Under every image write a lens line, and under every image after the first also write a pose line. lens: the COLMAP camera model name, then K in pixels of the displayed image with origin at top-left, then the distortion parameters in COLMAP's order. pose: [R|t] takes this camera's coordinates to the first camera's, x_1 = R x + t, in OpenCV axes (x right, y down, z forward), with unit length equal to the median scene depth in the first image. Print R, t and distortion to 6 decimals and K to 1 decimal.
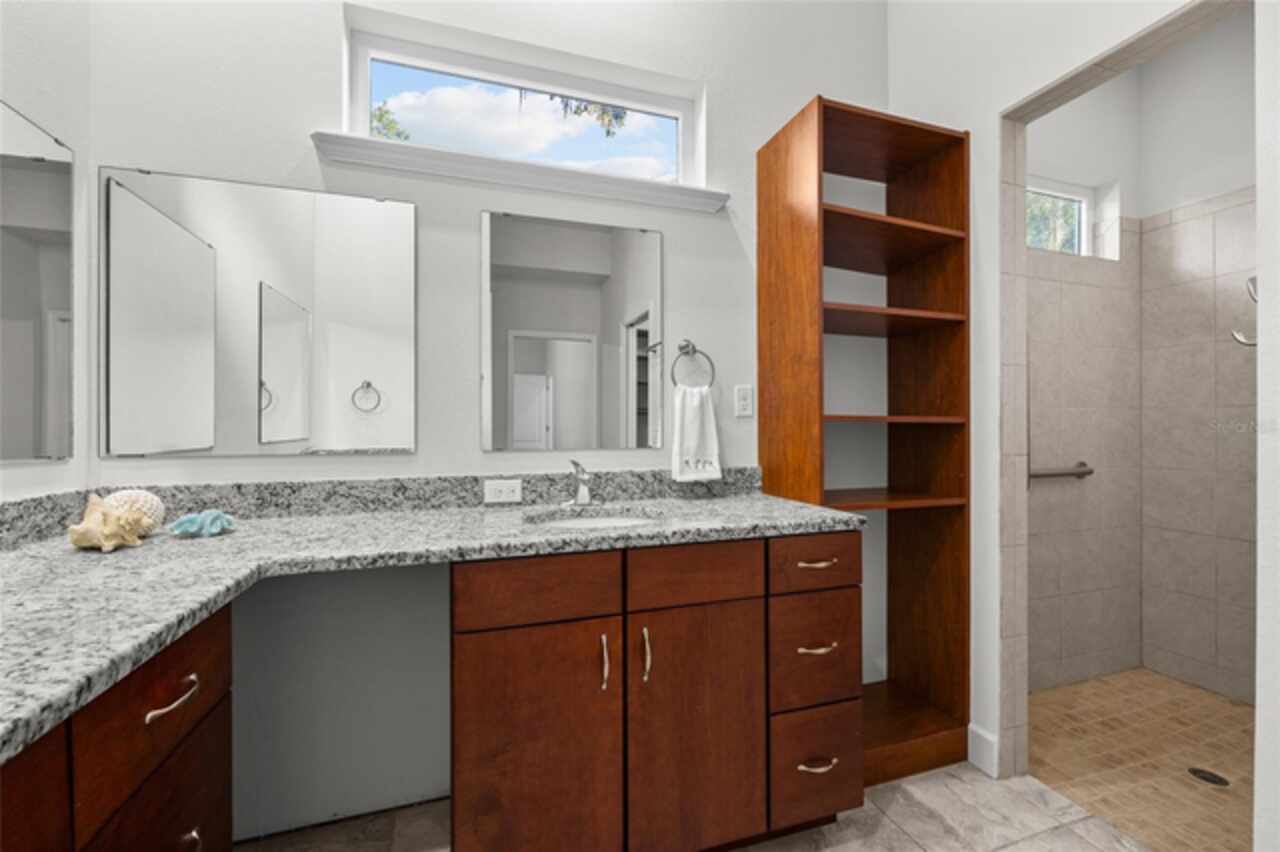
lens RADIAL K [[511.3, 0, 640.7], [0, 511.3, 434.3], [0, 0, 1]] dist [-0.001752, -0.000787]
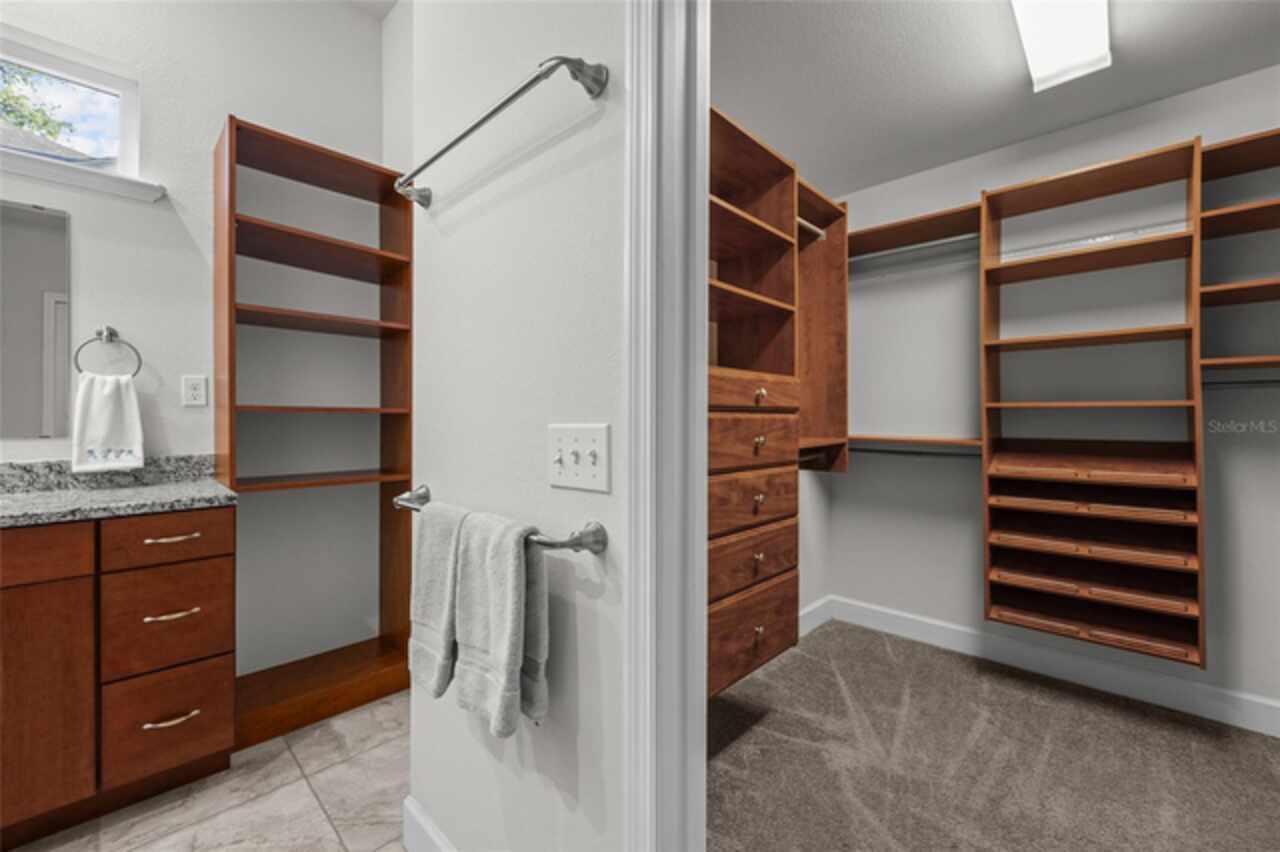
lens RADIAL K [[511.3, 0, 640.1], [0, 511.3, 424.2], [0, 0, 1]] dist [-0.001752, -0.000787]
pose [[0.886982, -0.003913, 0.461788, 0.568966], [0.003354, 0.999992, 0.002032, 0.003726], [-0.461792, -0.000253, 0.886988, -0.348443]]
